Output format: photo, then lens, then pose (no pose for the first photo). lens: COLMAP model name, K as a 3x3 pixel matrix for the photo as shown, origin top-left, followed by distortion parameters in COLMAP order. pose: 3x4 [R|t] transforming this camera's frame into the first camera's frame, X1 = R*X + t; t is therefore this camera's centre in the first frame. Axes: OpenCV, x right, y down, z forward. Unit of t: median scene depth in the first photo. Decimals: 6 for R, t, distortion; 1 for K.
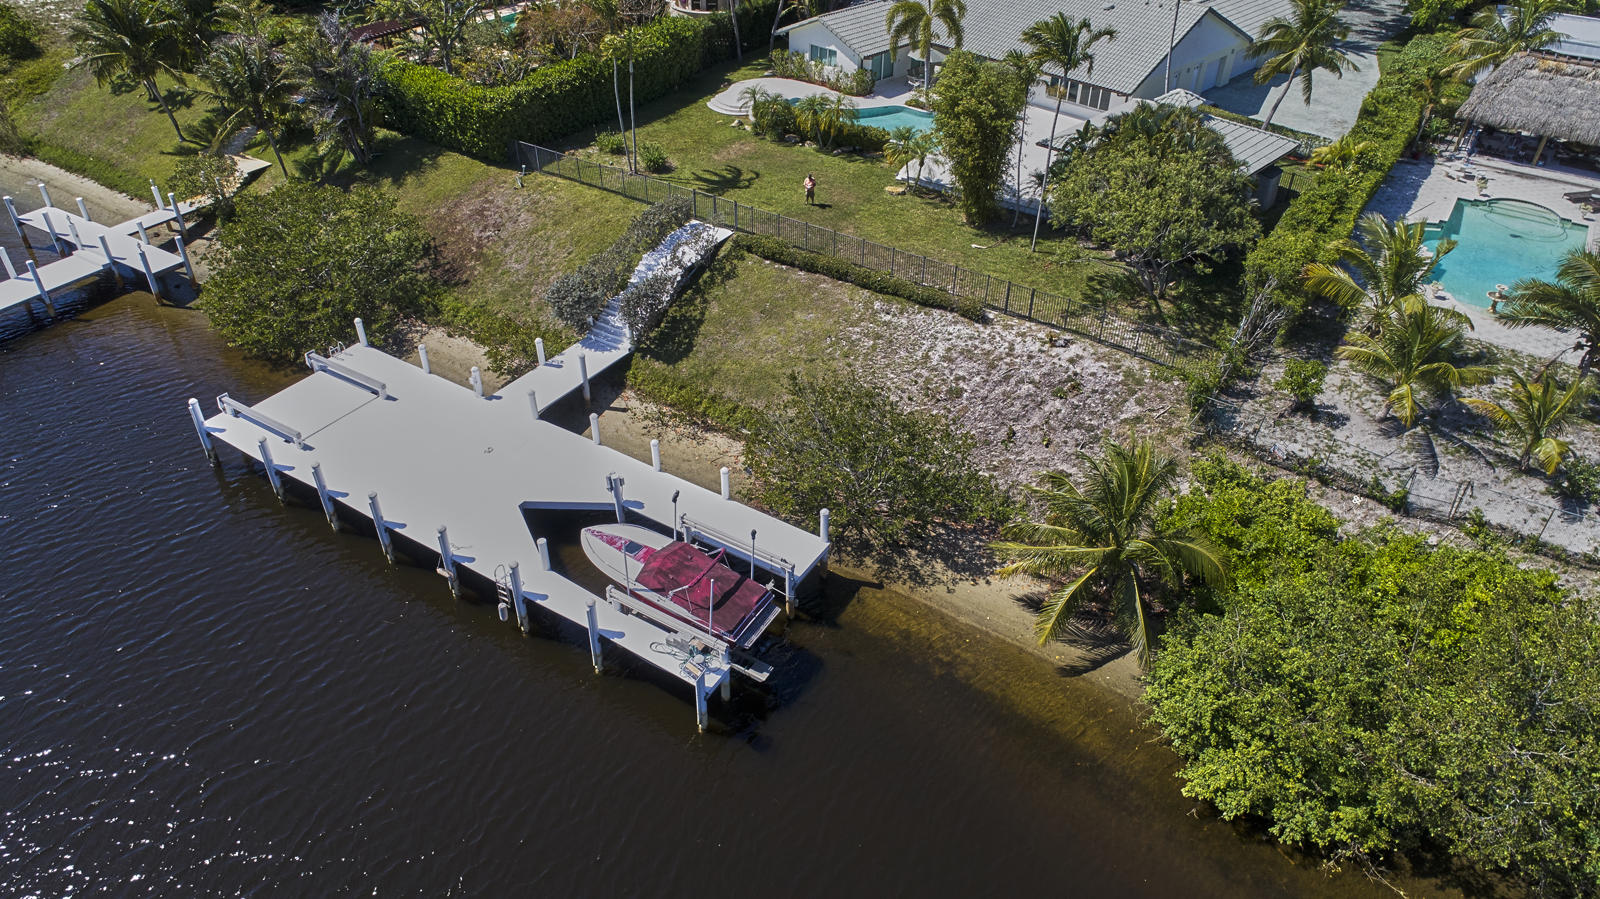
lens RADIAL K [[1076.6, 0, 807.1], [0, 1076.6, 448.7], [0, 0, 1]] dist [-0.009233, 0.006006]
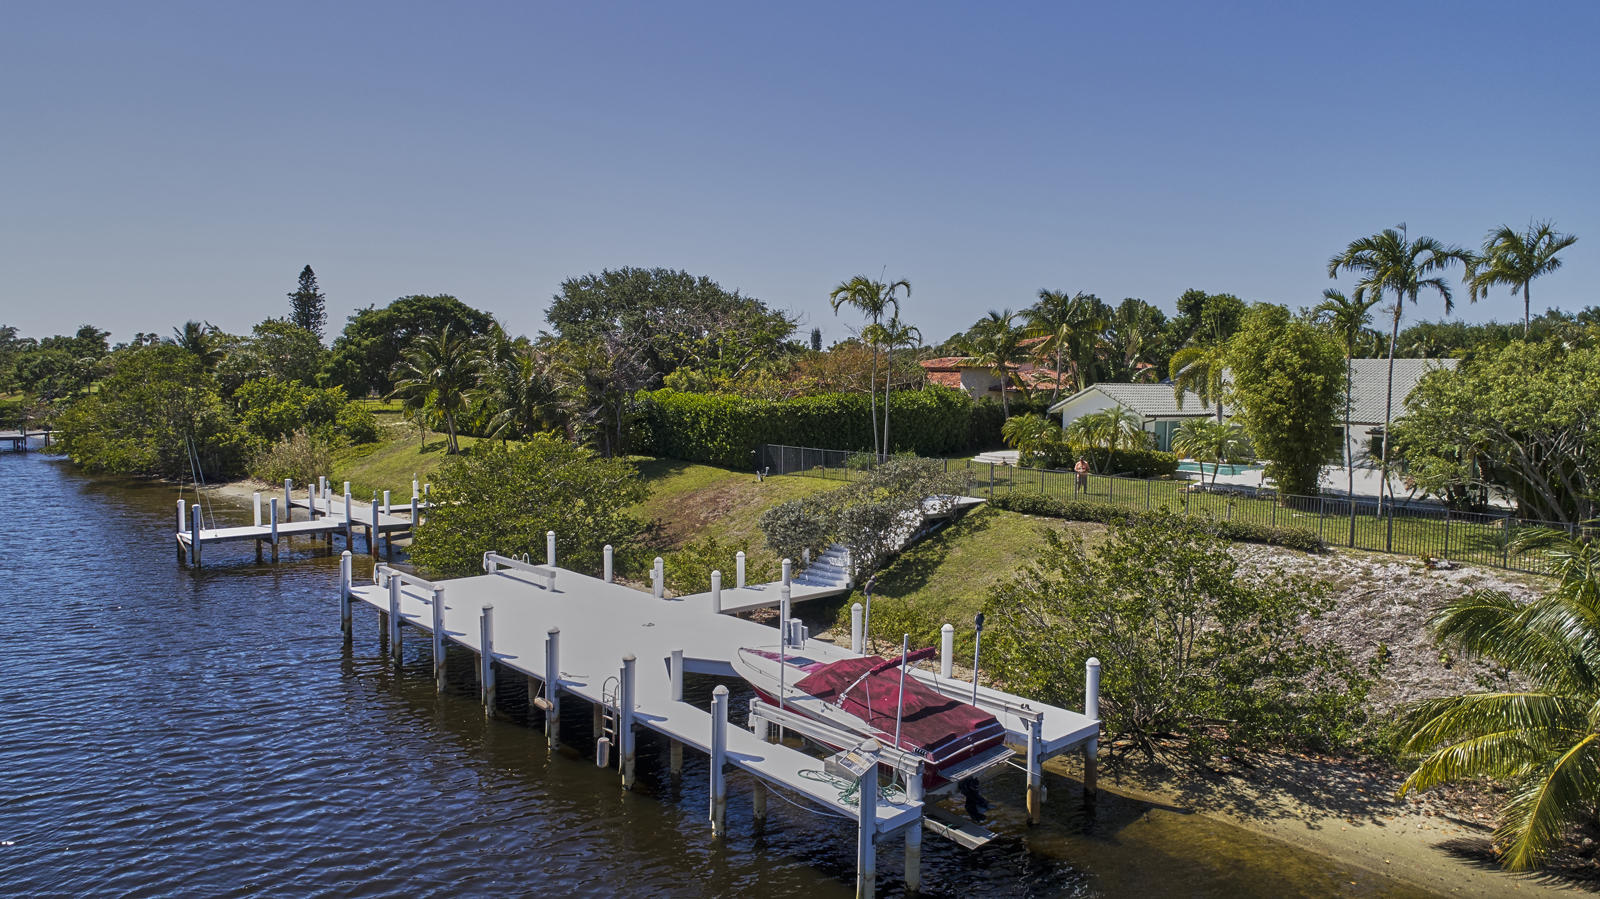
lens RADIAL K [[1076.6, 0, 807.1], [0, 1076.6, 448.7], [0, 0, 1]] dist [-0.009233, 0.006006]
pose [[0.967090, 0.015602, -0.253957, 0.010288], [-0.148258, 0.845718, -0.512621, 0.261490], [0.206778, 0.533402, 0.820198, 0.299654]]
